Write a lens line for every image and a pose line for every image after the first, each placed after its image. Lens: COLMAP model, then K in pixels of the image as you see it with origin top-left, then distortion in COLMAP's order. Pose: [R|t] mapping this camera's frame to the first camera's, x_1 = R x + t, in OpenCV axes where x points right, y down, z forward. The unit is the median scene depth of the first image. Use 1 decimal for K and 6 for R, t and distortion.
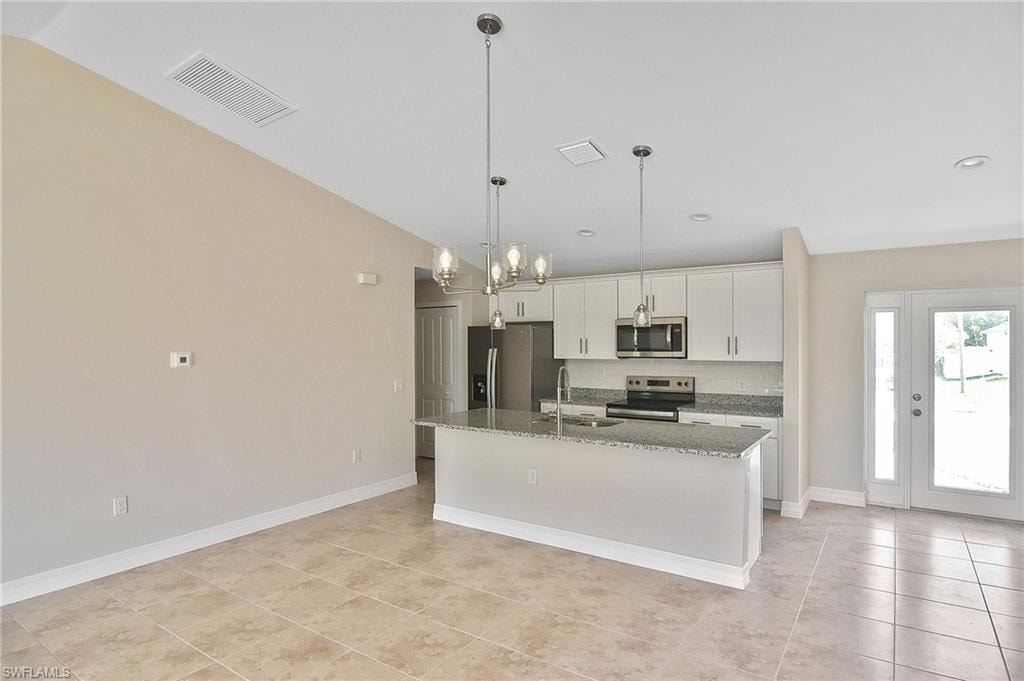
lens RADIAL K [[561.4, 0, 517.8], [0, 561.4, 345.1], [0, 0, 1]] dist [-0.000453, -0.010906]
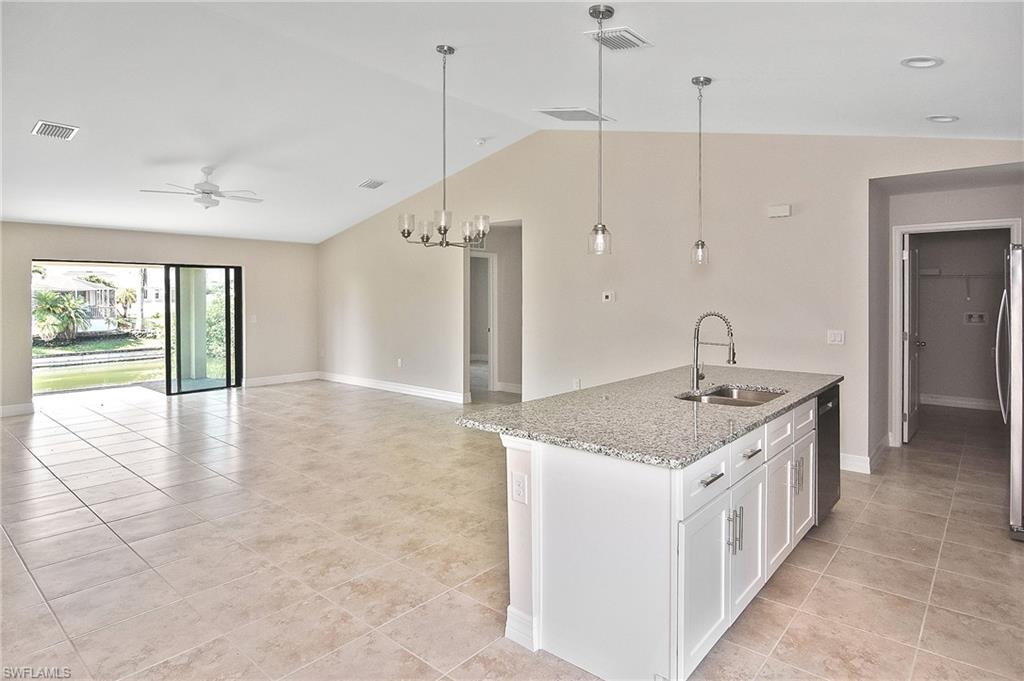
lens RADIAL K [[570.0, 0, 508.3], [0, 570.0, 302.2], [0, 0, 1]] dist [-0.006830, -0.001771]
pose [[-0.117835, 0.014334, -0.992930, 0.854400], [-0.003265, 0.999885, 0.014822, 0.016730], [0.993028, 0.004989, -0.117775, 0.854869]]
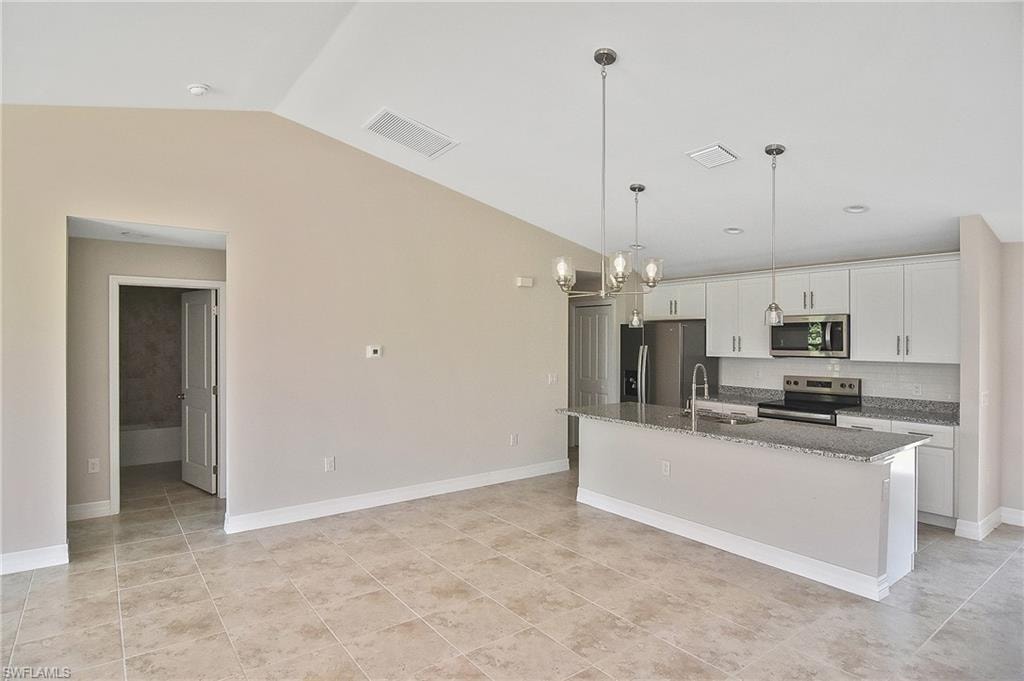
lens RADIAL K [[556.5, 0, 521.4], [0, 556.5, 339.9], [0, 0, 1]] dist [-0.005151, -0.002475]
pose [[0.949771, 0.008641, -0.312825, 0.091936], [-0.009440, 0.999955, -0.001040, -0.001616], [0.312802, 0.003941, 0.949810, -0.069363]]
